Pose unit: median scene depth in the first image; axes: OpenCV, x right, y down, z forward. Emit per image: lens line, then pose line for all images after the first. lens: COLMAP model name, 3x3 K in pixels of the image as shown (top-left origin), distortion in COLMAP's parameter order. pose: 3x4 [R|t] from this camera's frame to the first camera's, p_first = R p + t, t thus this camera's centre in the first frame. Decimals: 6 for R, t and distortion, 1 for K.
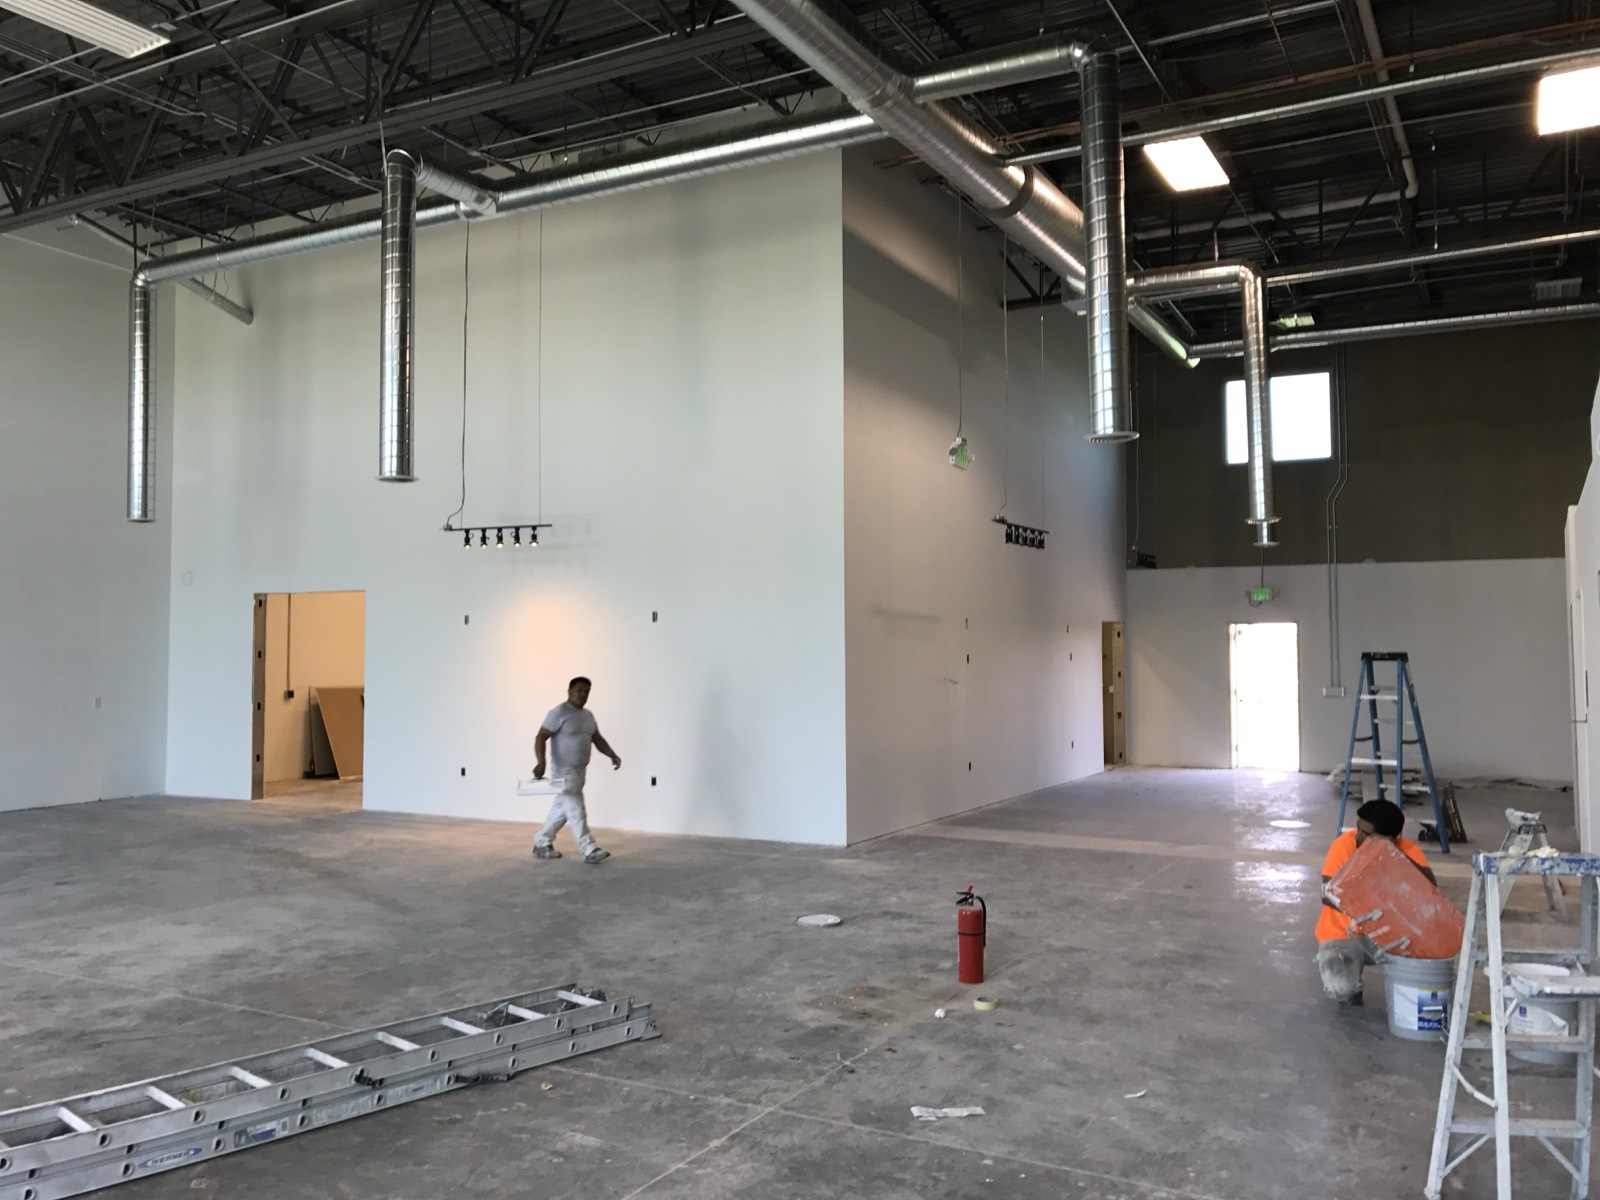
lens RADIAL K [[1299.6, 0, 808.7], [0, 1299.6, 578.7], [0, 0, 1]] dist [0.008052, 0.018869]
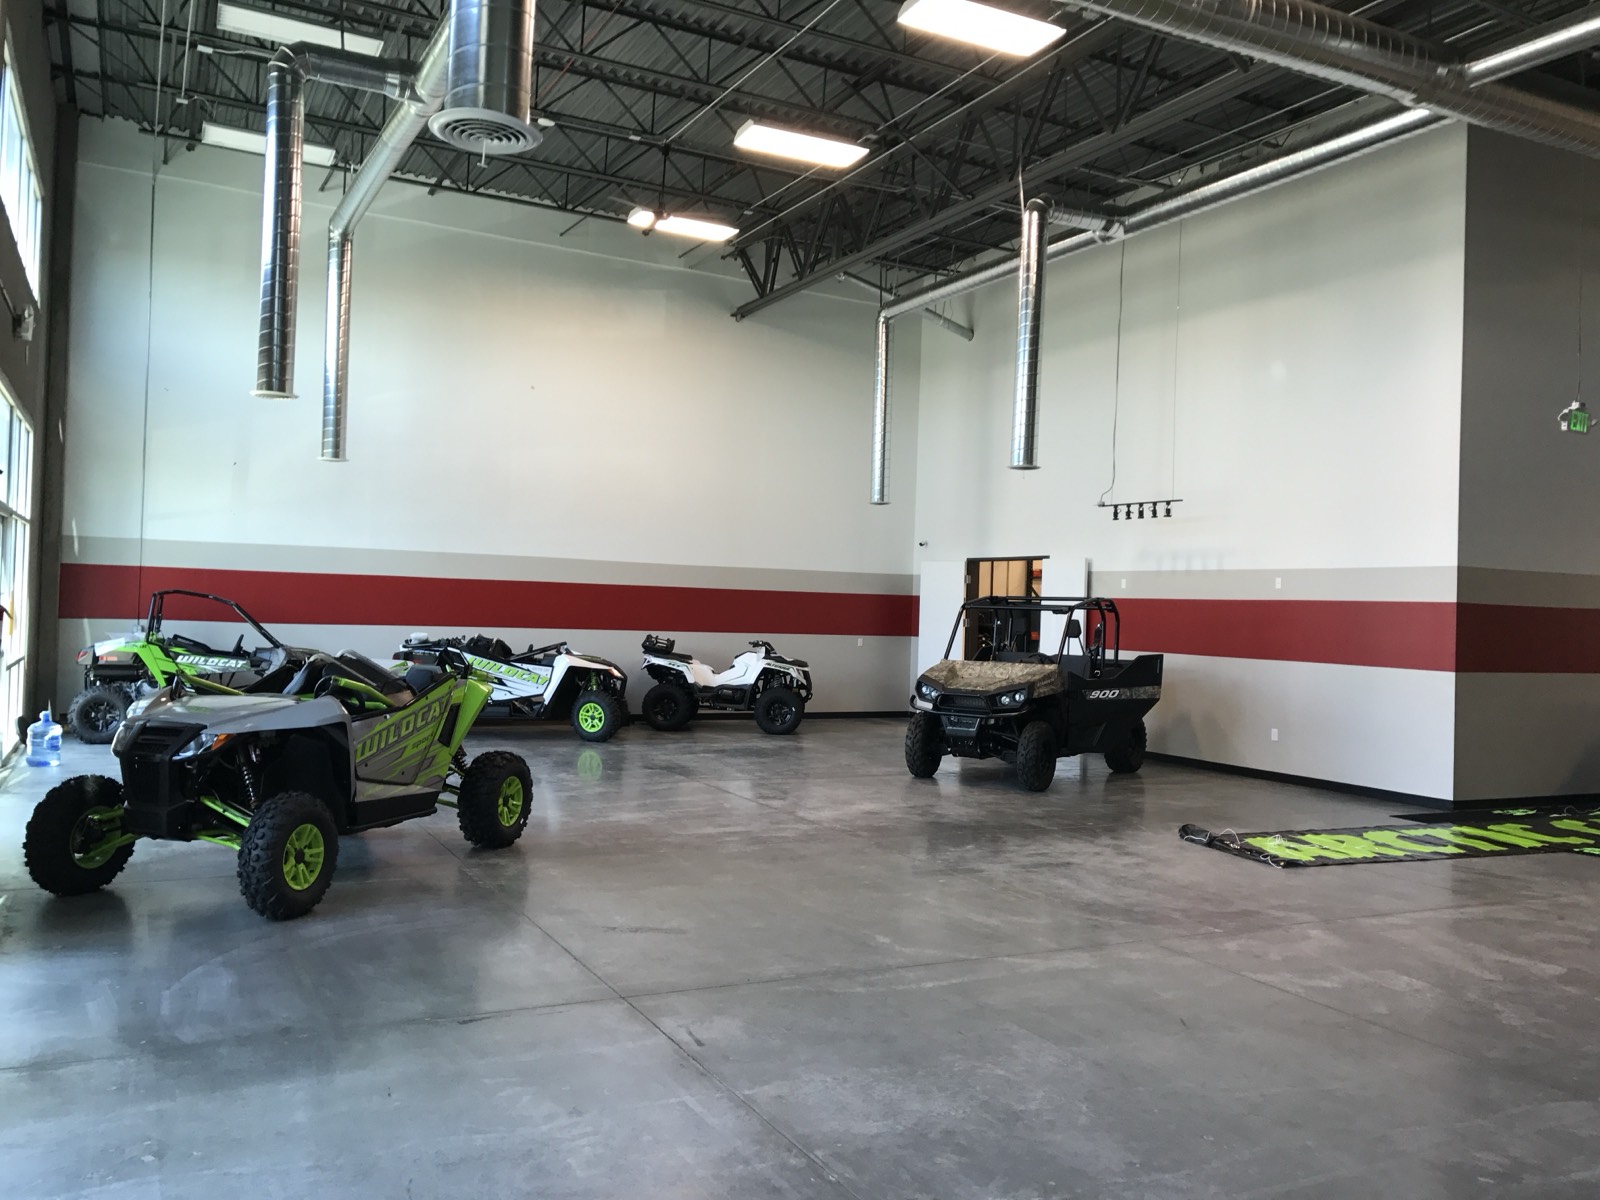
lens RADIAL K [[1328.2, 0, 800.0], [0, 1328.2, 600.0], [0, 0, 1]] dist [-0.093761, 0.113937]
pose [[0.814613, 0.023103, -0.579545, 0.190757], [-0.002549, 0.999339, 0.036254, 0.004149], [0.580000, -0.028055, 0.814133, -0.122973]]
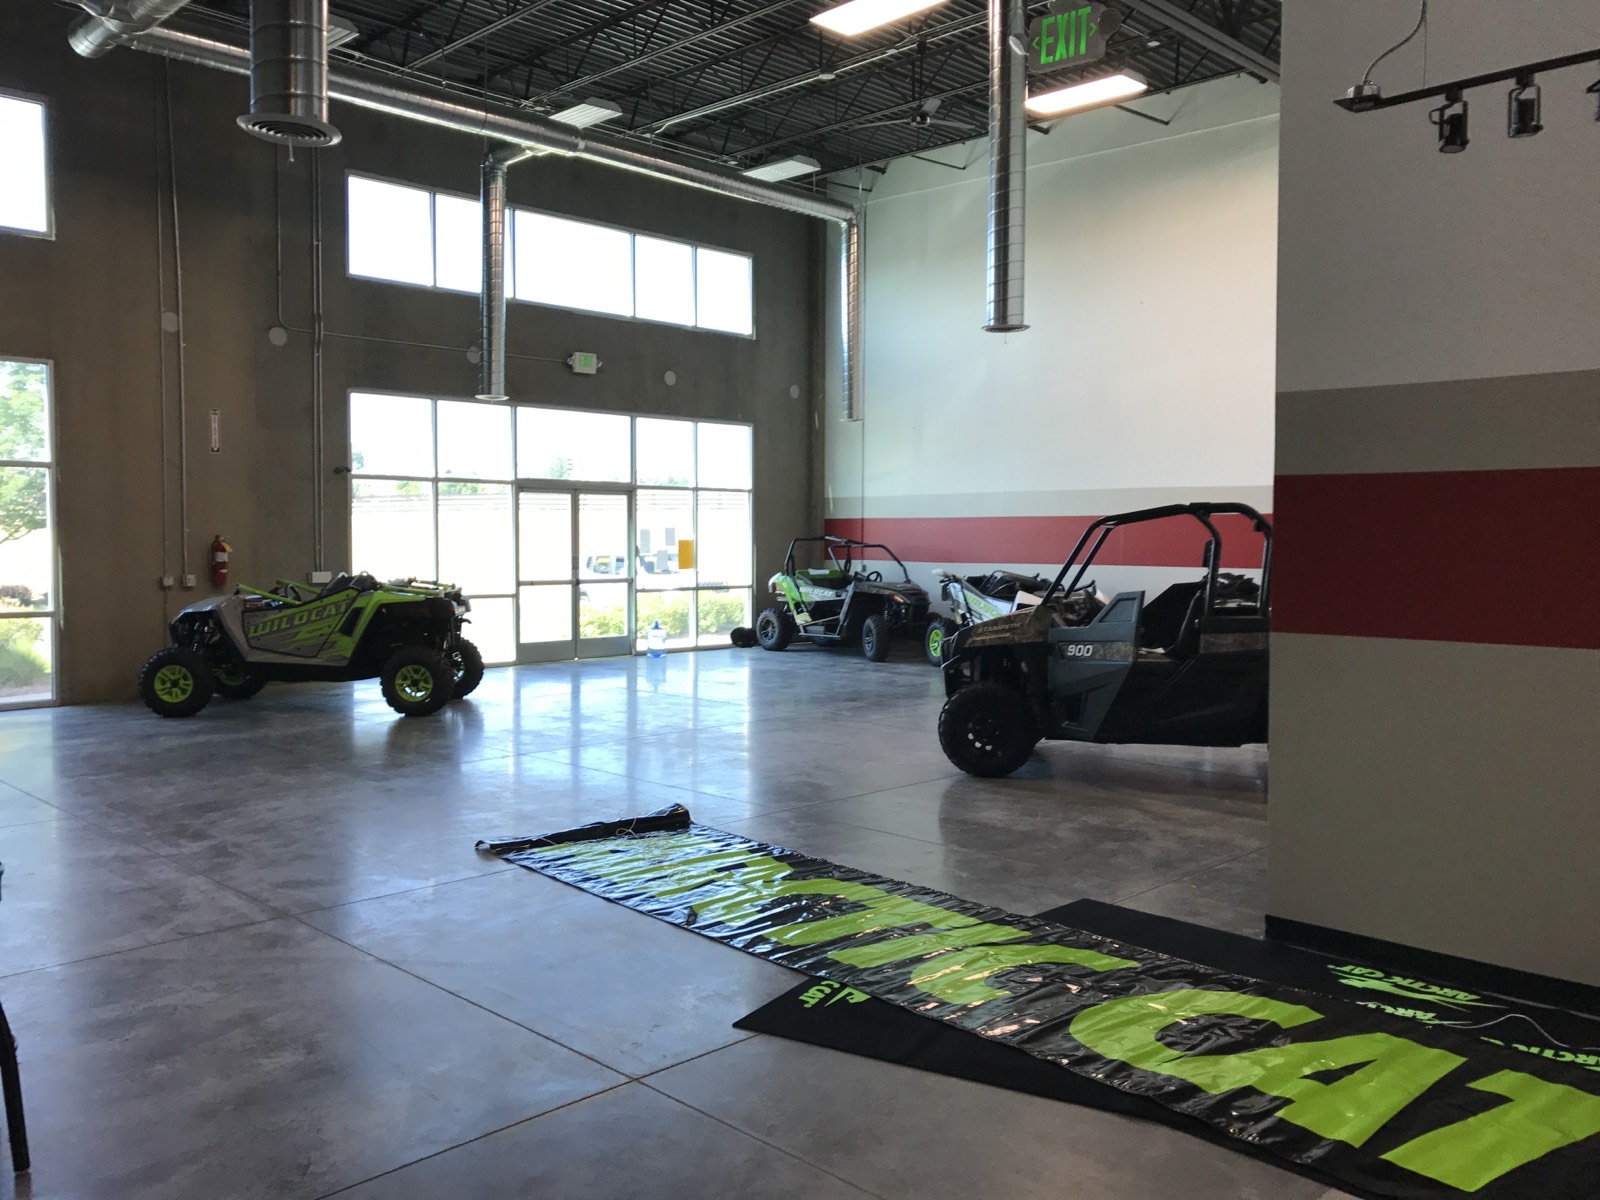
lens RADIAL K [[1299.6, 0, 808.7], [0, 1299.6, 578.7], [0, 0, 1]] dist [0.008052, 0.018869]
pose [[-0.283391, 0.031889, -0.958474, 0.486844], [0.047167, 0.998701, 0.019281, 0.058543], [0.957844, -0.039745, -0.284527, 0.925078]]
